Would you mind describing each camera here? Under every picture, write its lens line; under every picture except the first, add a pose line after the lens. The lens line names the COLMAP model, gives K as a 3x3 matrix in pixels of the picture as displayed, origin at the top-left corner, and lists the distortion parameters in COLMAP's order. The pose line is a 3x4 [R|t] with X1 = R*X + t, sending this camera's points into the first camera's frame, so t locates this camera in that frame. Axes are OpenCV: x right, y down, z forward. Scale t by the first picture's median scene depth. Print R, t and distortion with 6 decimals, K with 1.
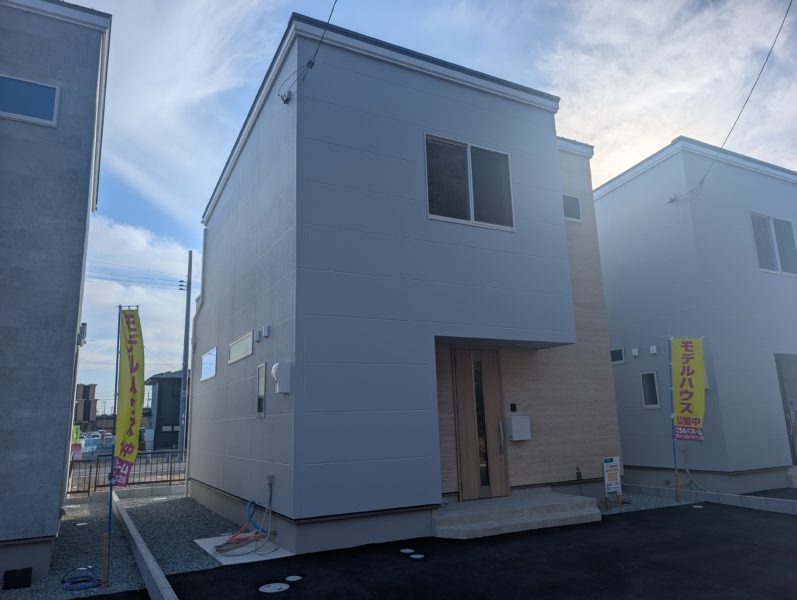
lens RADIAL K [[569.6, 0, 402.0], [0, 569.6, 299.8], [0, 0, 1]] dist [0.114390, -0.089754]
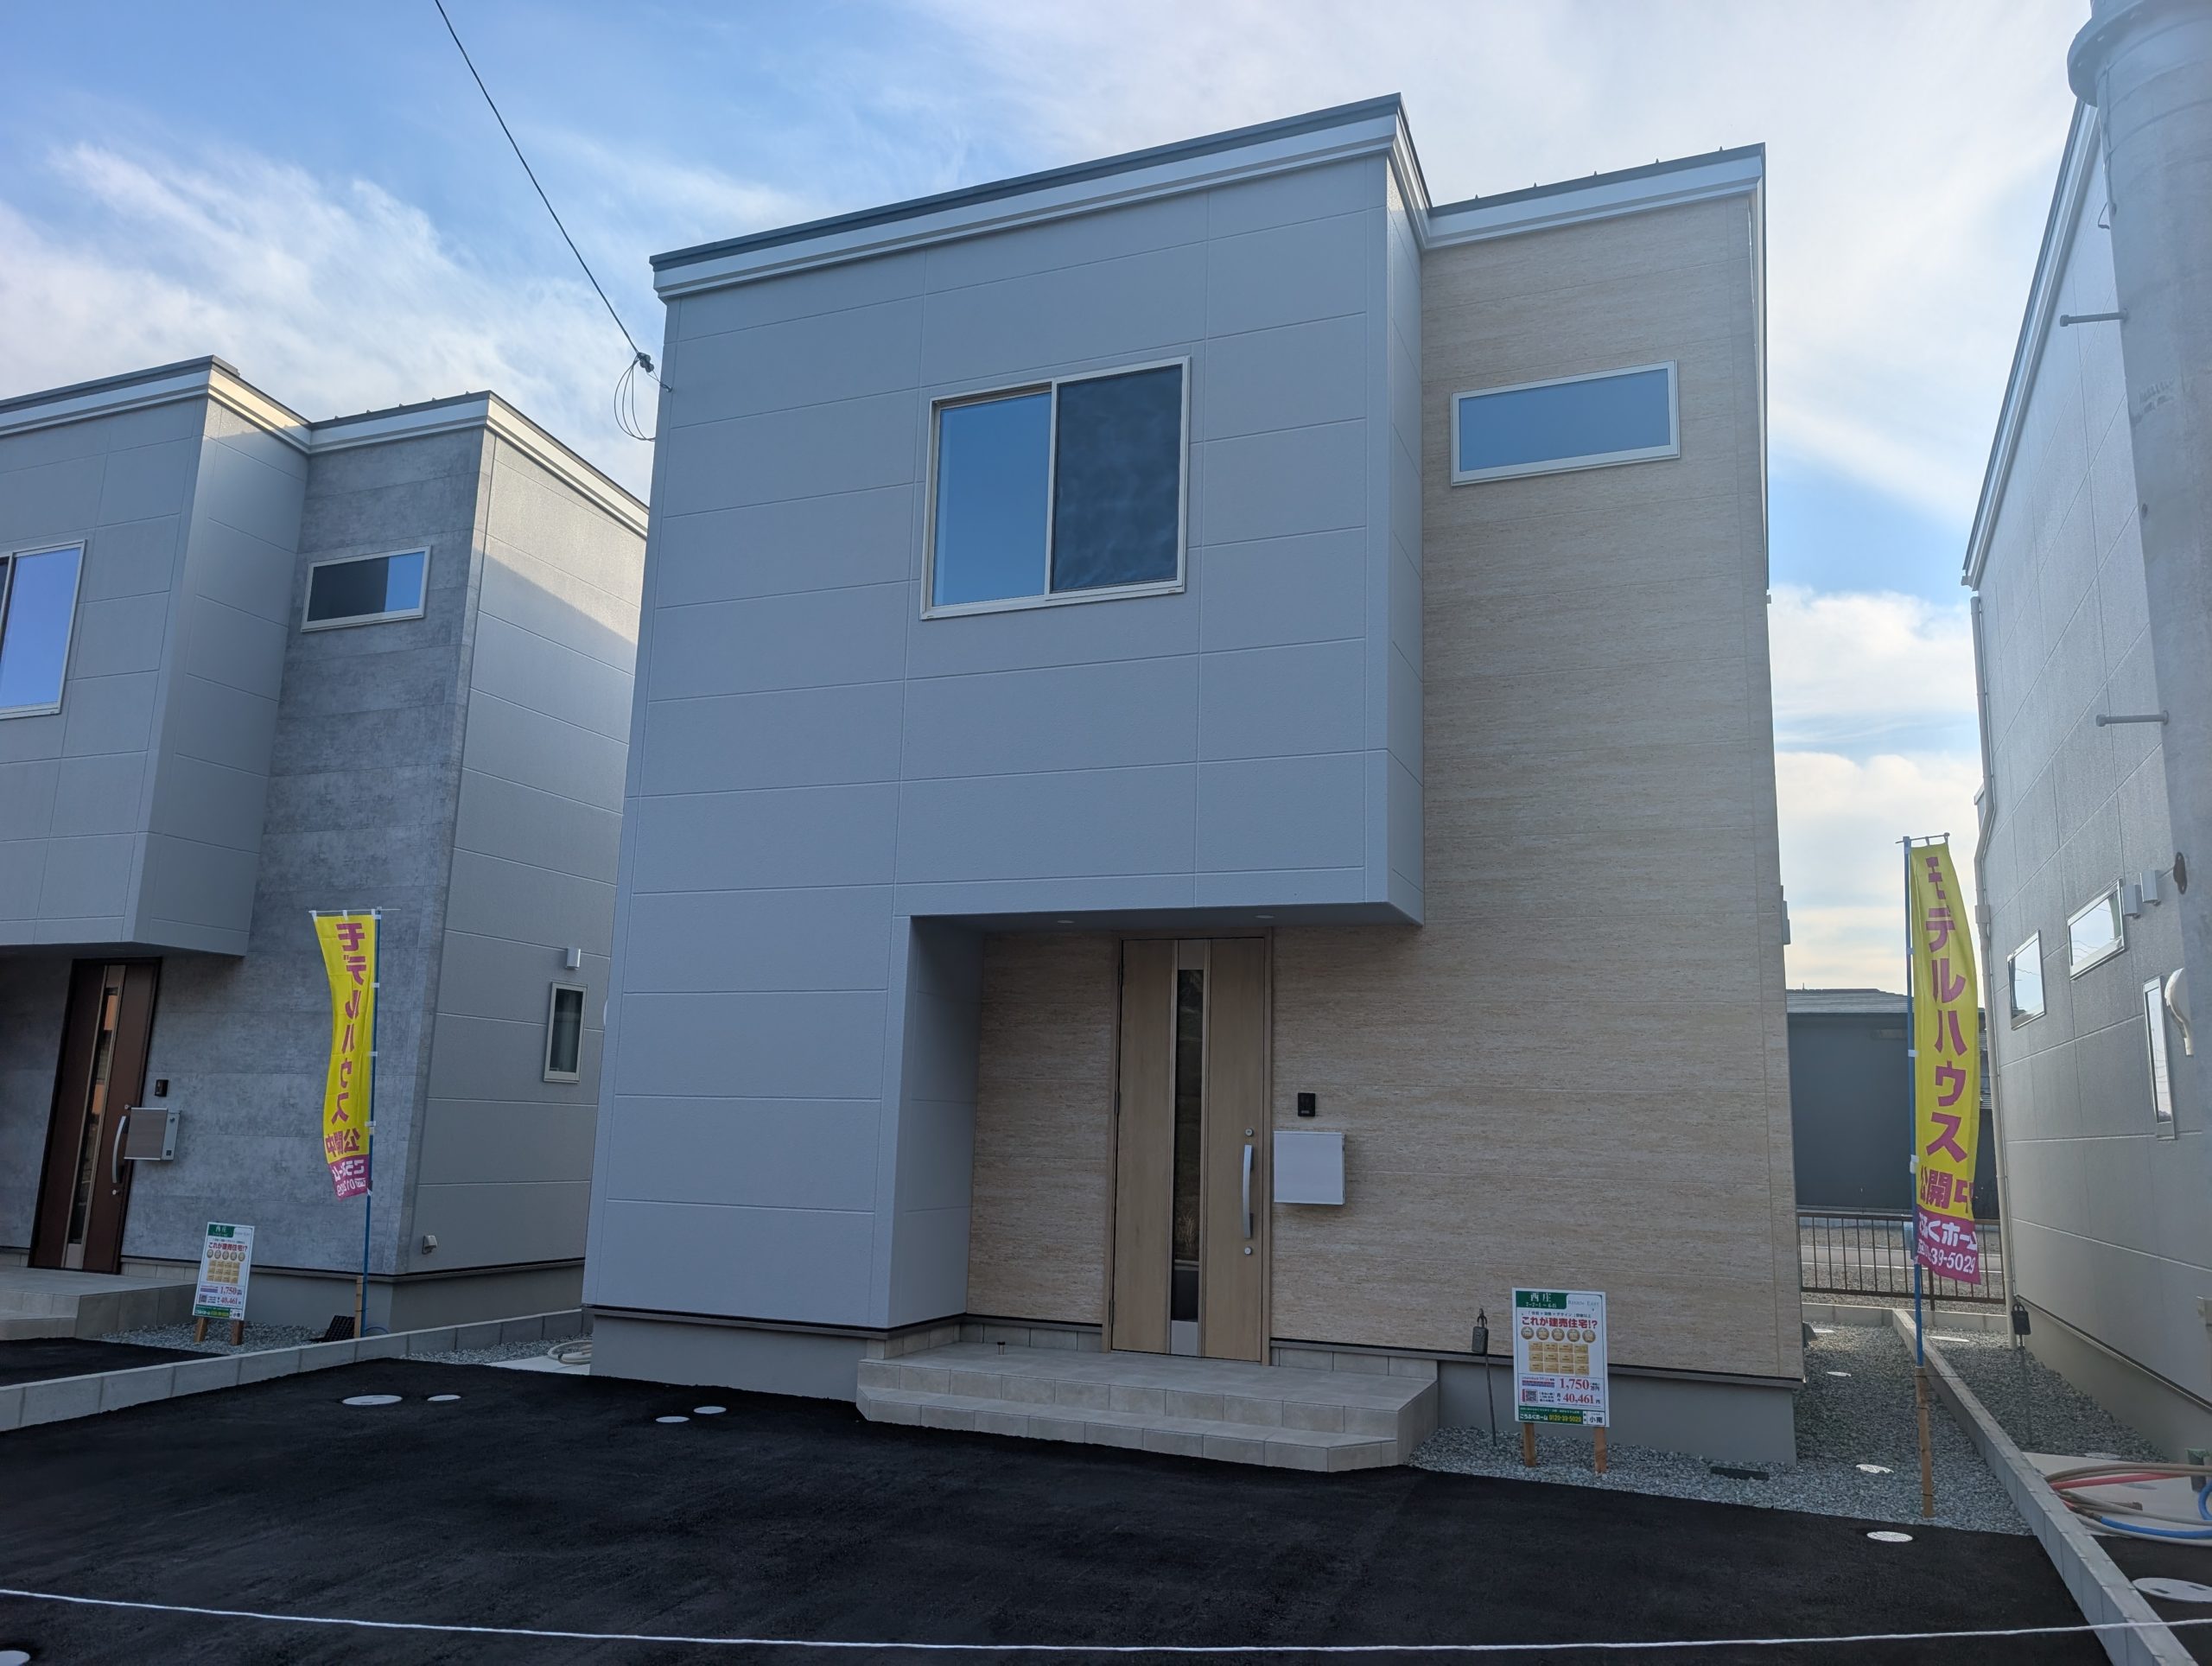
lens RADIAL K [[1580.9, 0, 1115.7], [0, 1580.9, 832.5], [0, 0, 1]] dist [0.114390, -0.089754]
pose [[0.627080, -0.095746, -0.773048, 0.870410], [0.116145, 0.992816, -0.028751, 0.046263], [0.770247, -0.071757, 0.633695, 0.355540]]
